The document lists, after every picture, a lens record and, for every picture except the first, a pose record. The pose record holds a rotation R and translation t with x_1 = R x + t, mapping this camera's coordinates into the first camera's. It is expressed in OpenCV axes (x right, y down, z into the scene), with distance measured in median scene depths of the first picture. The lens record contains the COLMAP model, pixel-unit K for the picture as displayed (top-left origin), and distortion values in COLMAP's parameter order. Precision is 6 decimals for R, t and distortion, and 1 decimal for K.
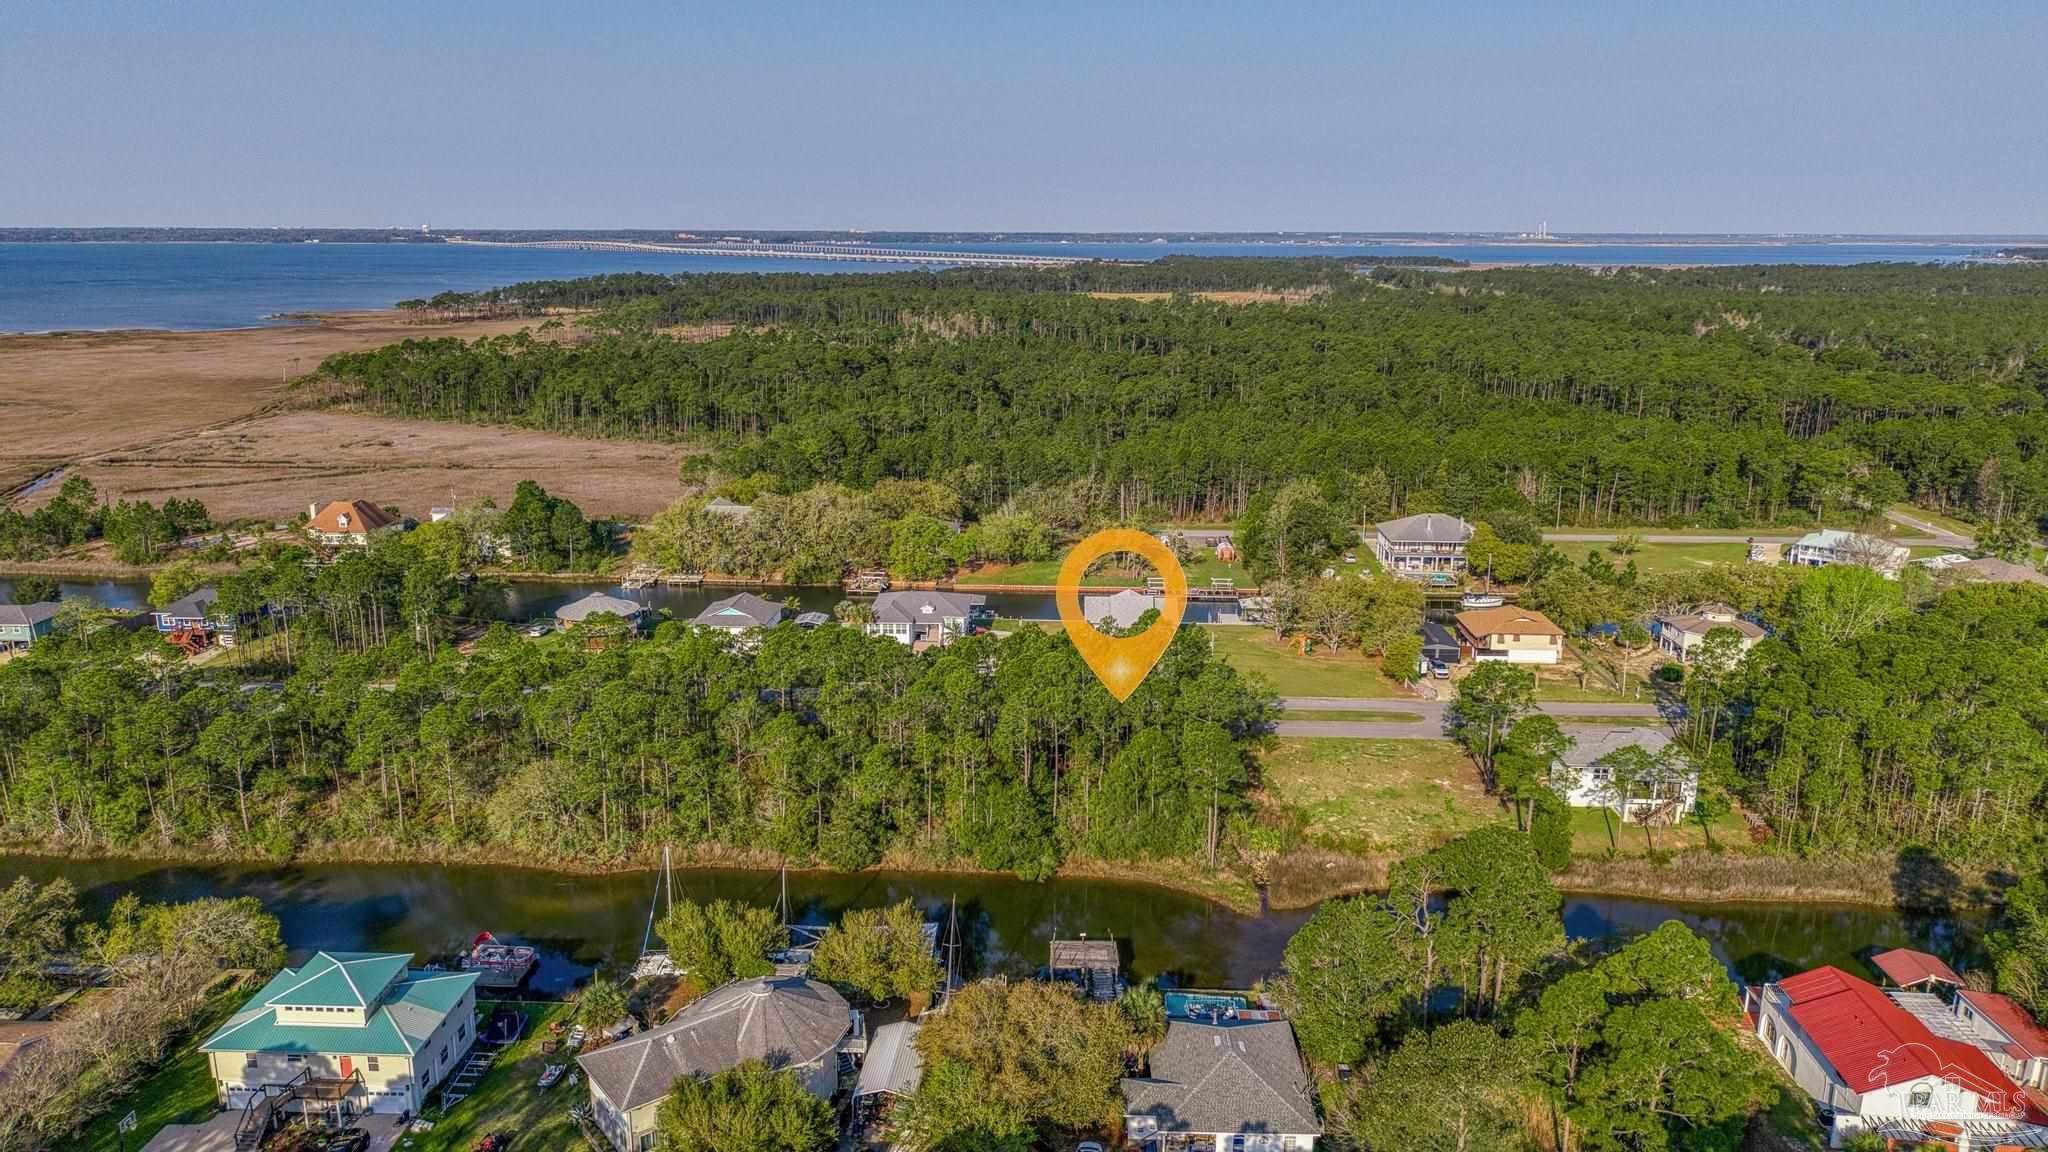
lens RADIAL K [[1371.5, 0, 1024.0], [0, 1371.5, 576.0], [0, 0, 1]] dist [0.035814, -0.037563]
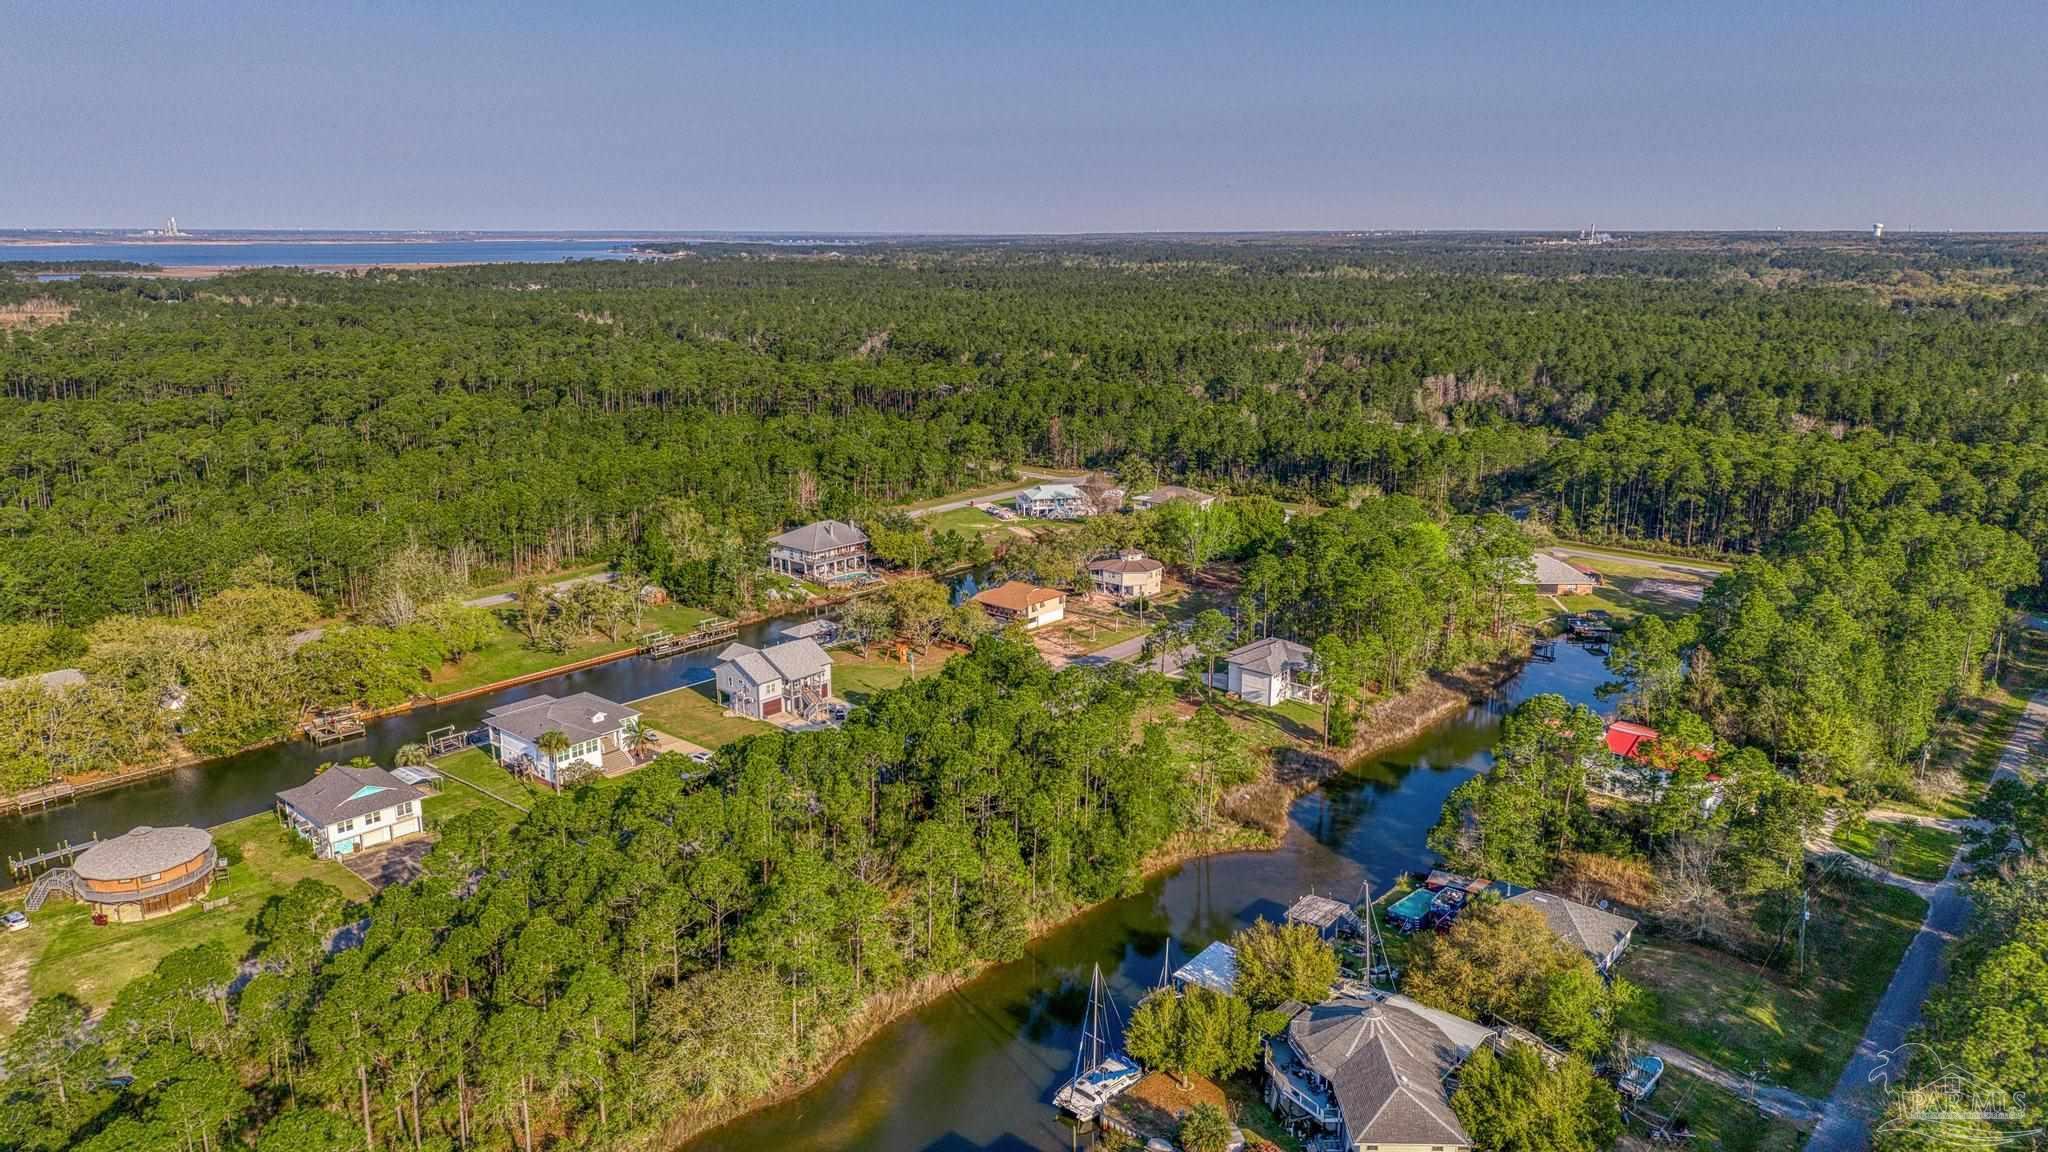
lens RADIAL K [[1385.8, 0, 1019.3], [0, 1385.8, 570.7], [0, 0, 1]] dist [0.035114, -0.037415]
pose [[0.632899, -0.189446, 0.750699, -0.508601], [0.192063, 0.977711, 0.084810, -0.083201], [-0.750034, 0.090506, 0.655178, 0.214313]]
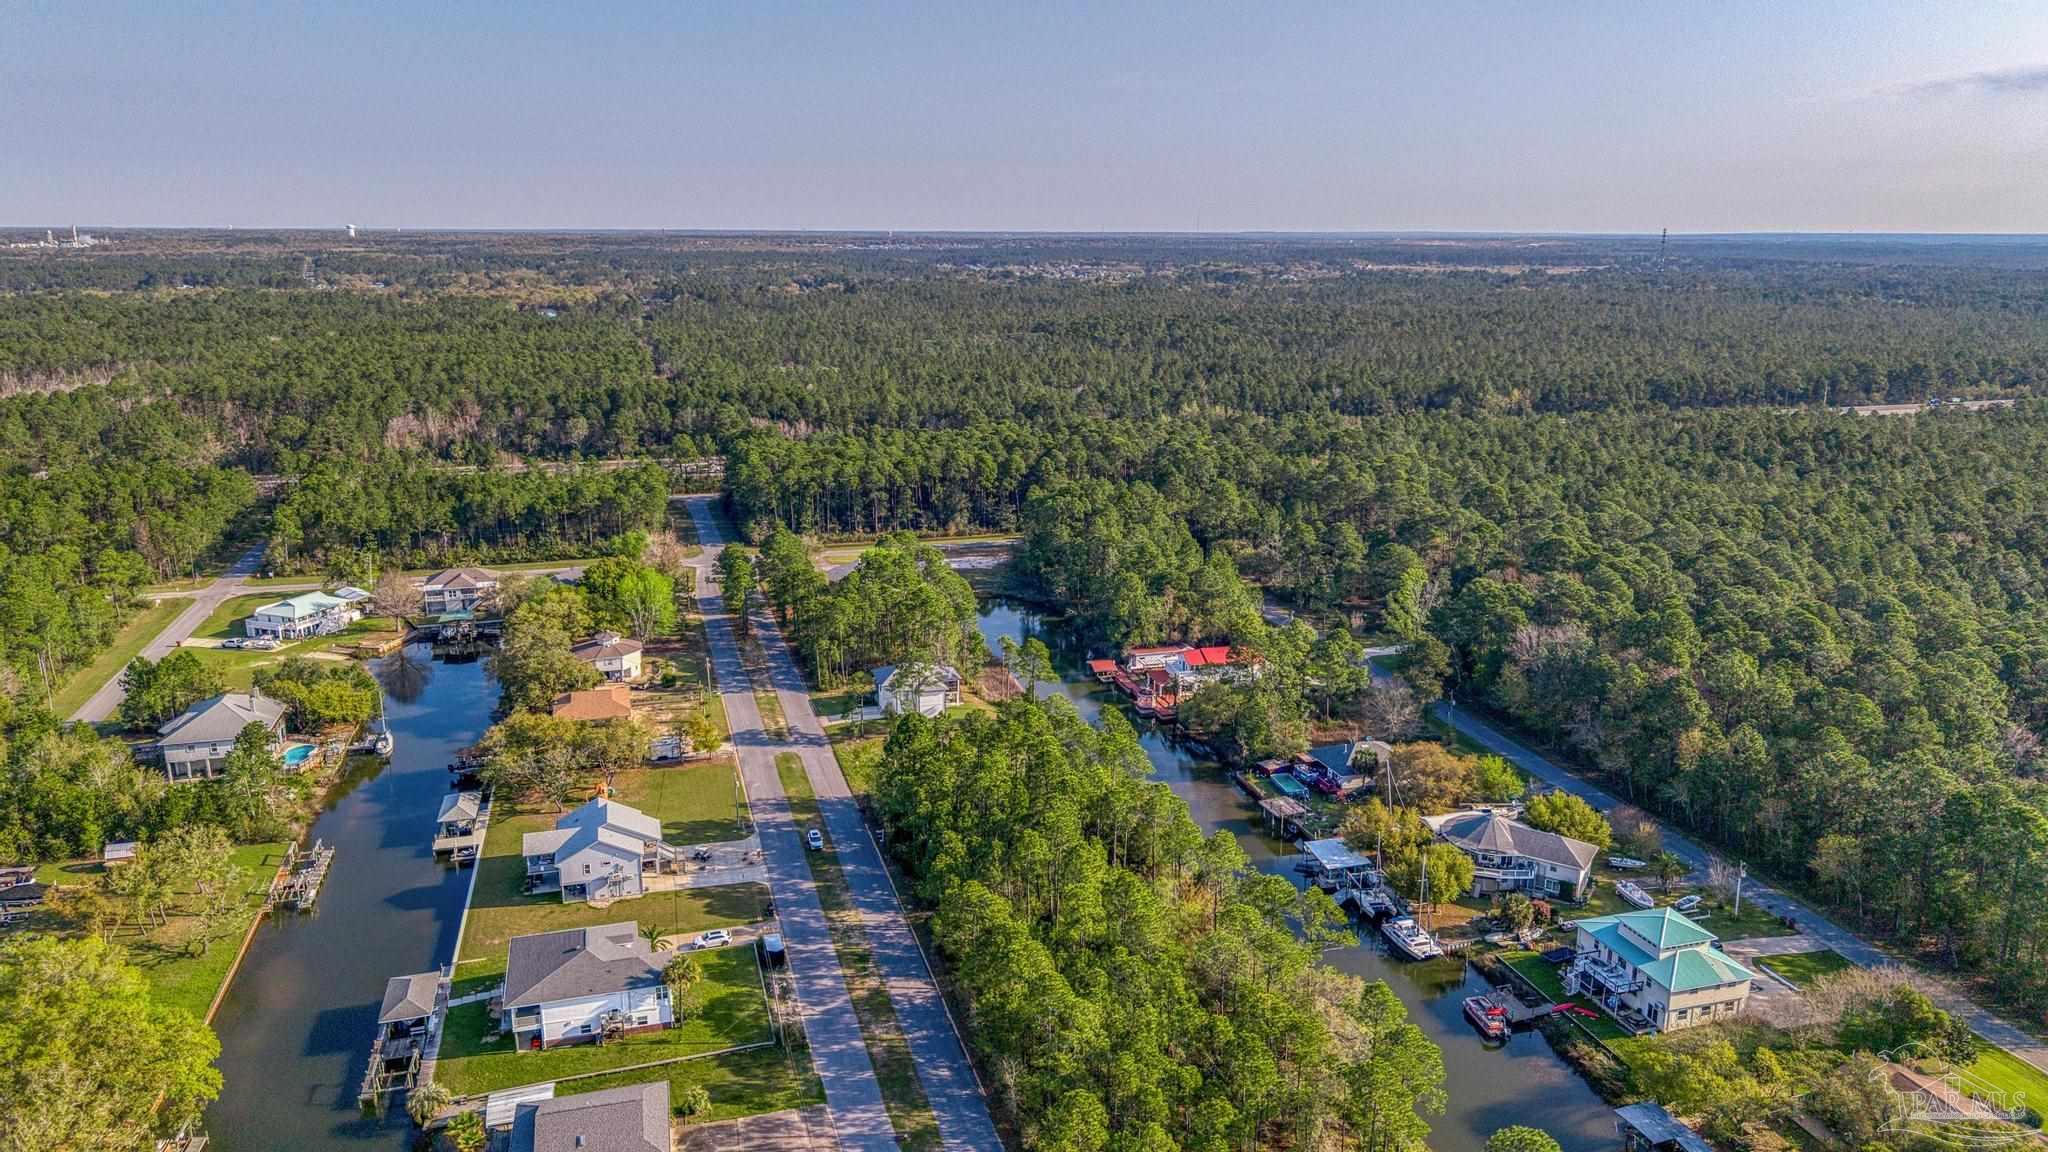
lens RADIAL K [[1385.8, 0, 1019.3], [0, 1385.8, 570.7], [0, 0, 1]] dist [0.035114, -0.037415]
pose [[-0.319565, -0.233805, 0.918266, -0.726132], [0.224955, 0.922657, 0.313209, -0.322408], [-0.920474, 0.306660, -0.242253, 0.881691]]
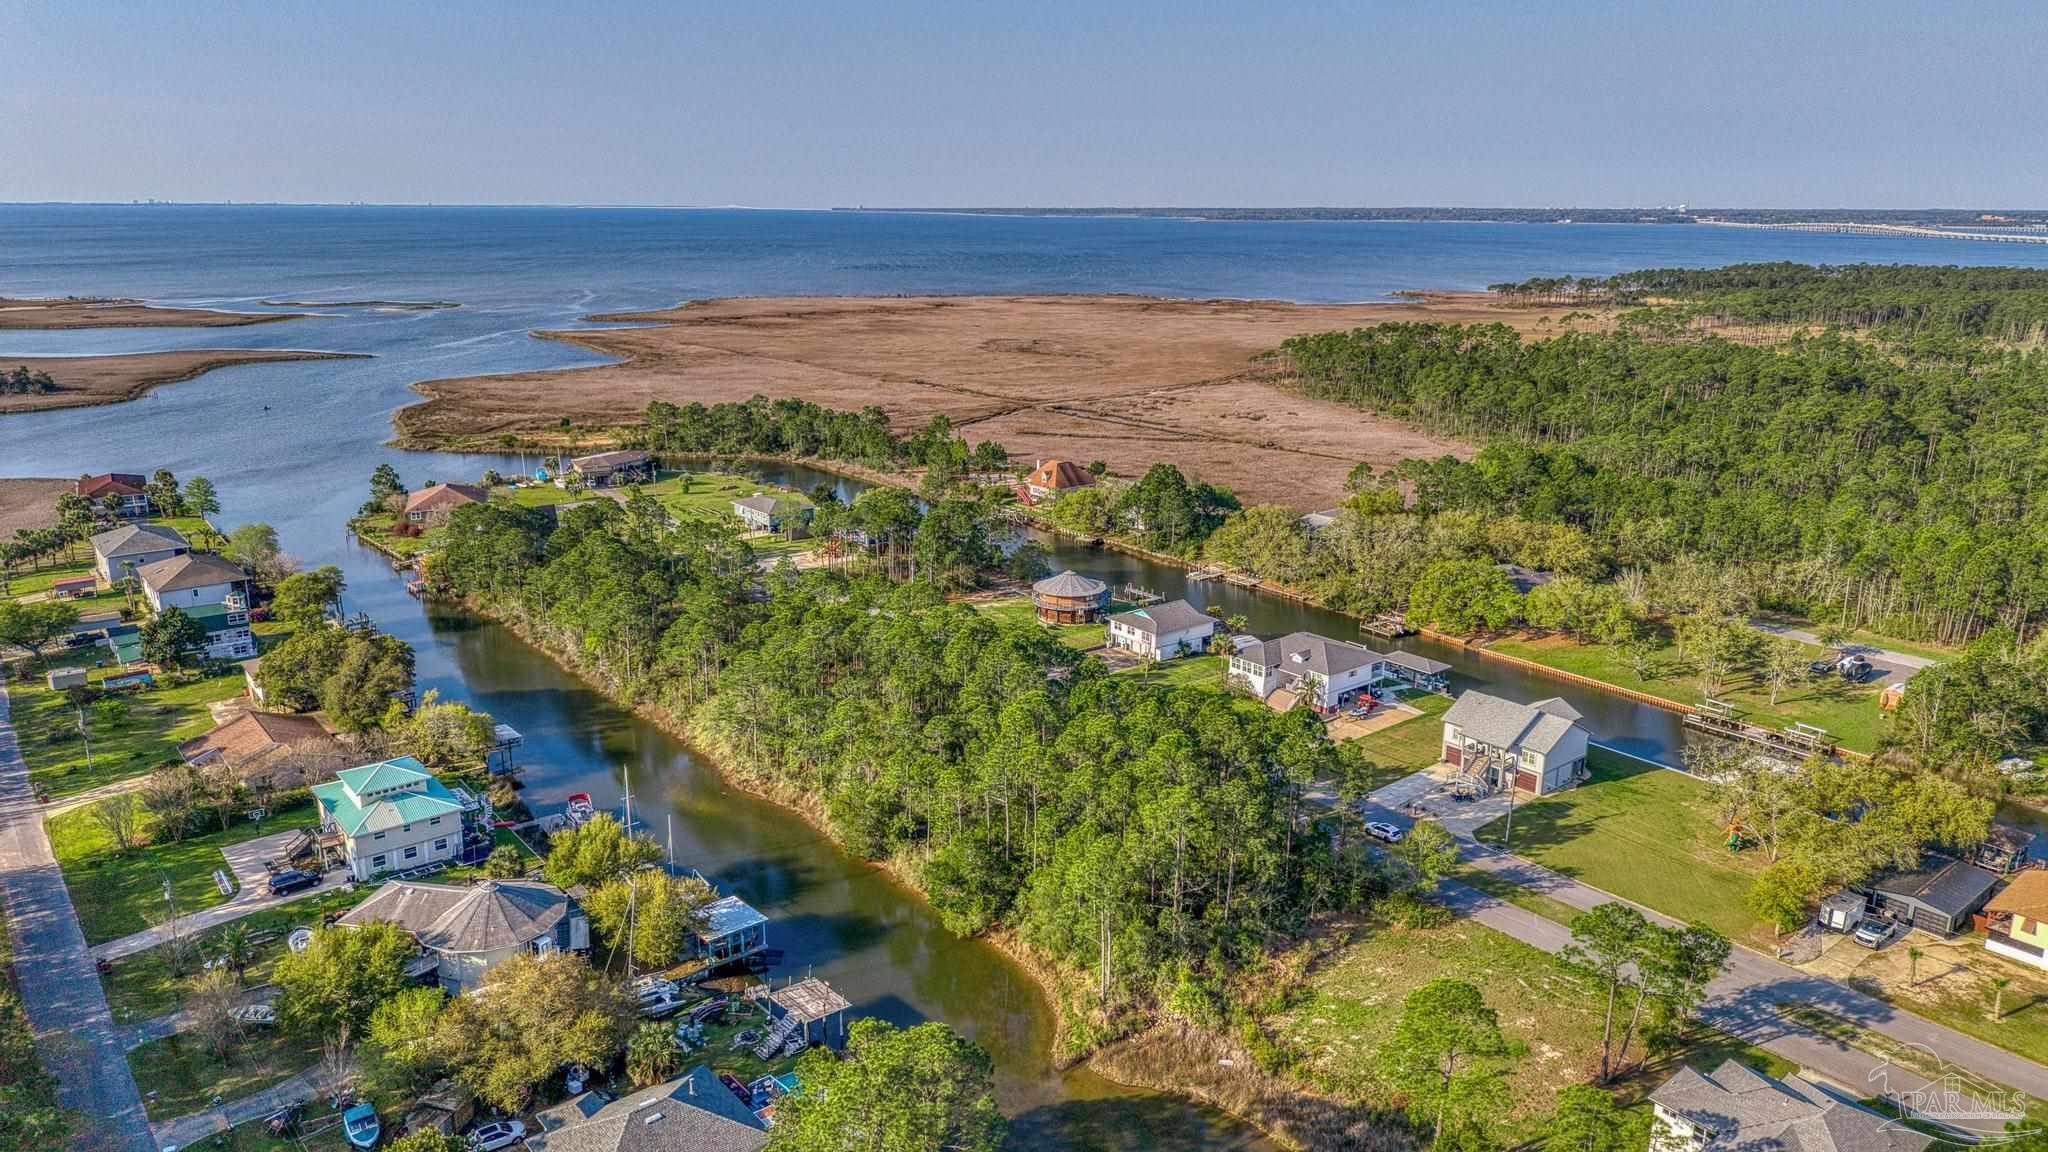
lens RADIAL K [[1385.2, 0, 1024.8], [0, 1385.2, 530.7], [0, 0, 1]] dist [0.036448, -0.043197]
pose [[0.665463, 0.171530, -0.726455, 0.438649], [-0.185109, 0.980760, 0.062009, -0.077652], [0.723114, 0.093208, 0.684411, 0.216938]]
